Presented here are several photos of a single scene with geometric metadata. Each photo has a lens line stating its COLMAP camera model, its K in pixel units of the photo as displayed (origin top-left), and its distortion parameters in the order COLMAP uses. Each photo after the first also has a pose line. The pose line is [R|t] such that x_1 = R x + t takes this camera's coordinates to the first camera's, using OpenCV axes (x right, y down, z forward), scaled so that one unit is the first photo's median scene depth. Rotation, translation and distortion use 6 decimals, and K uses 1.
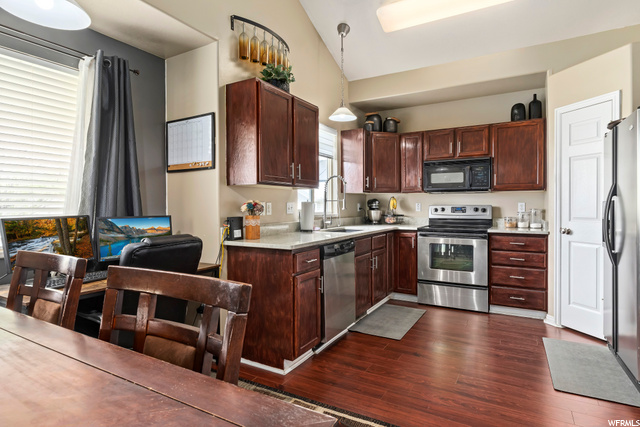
lens RADIAL K [[352.9, 0, 319.5], [0, 352.9, 207.3], [0, 0, 1]] dist [-0.001407, -0.000132]
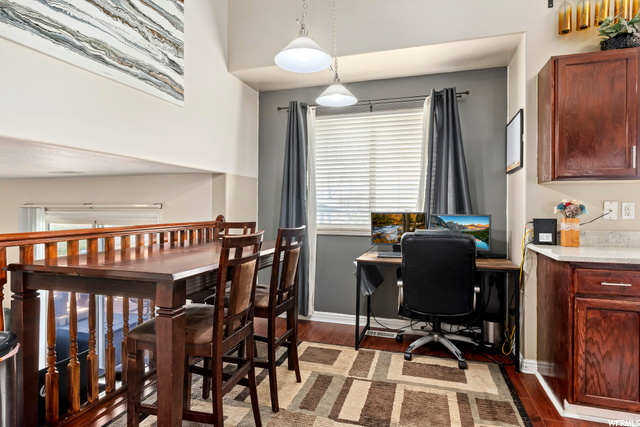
lens RADIAL K [[352.9, 0, 319.5], [0, 352.9, 207.3], [0, 0, 1]] dist [-0.001407, -0.000132]
pose [[0.212151, 0.007888, -0.977205, 0.367472], [-0.010009, 0.999933, 0.005899, -0.000470], [0.977186, 0.008529, 0.212215, 0.183993]]
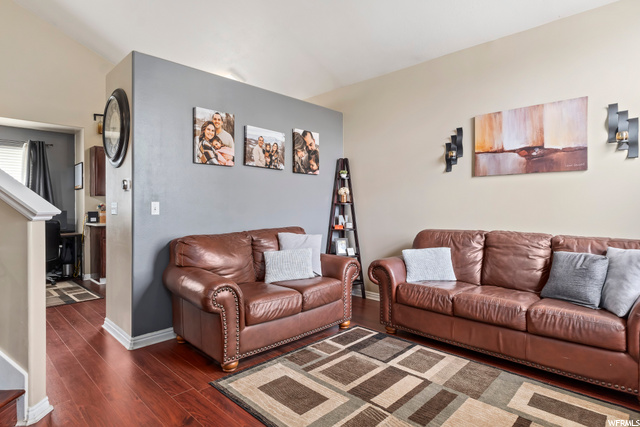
lens RADIAL K [[352.9, 0, 319.5], [0, 352.9, 207.3], [0, 0, 1]] dist [-0.001407, -0.000132]
pose [[0.967712, 0.004525, -0.252016, 1.138125], [-0.004660, 0.999989, 0.000061, -0.003022], [0.252014, 0.001115, 0.967723, -0.488533]]
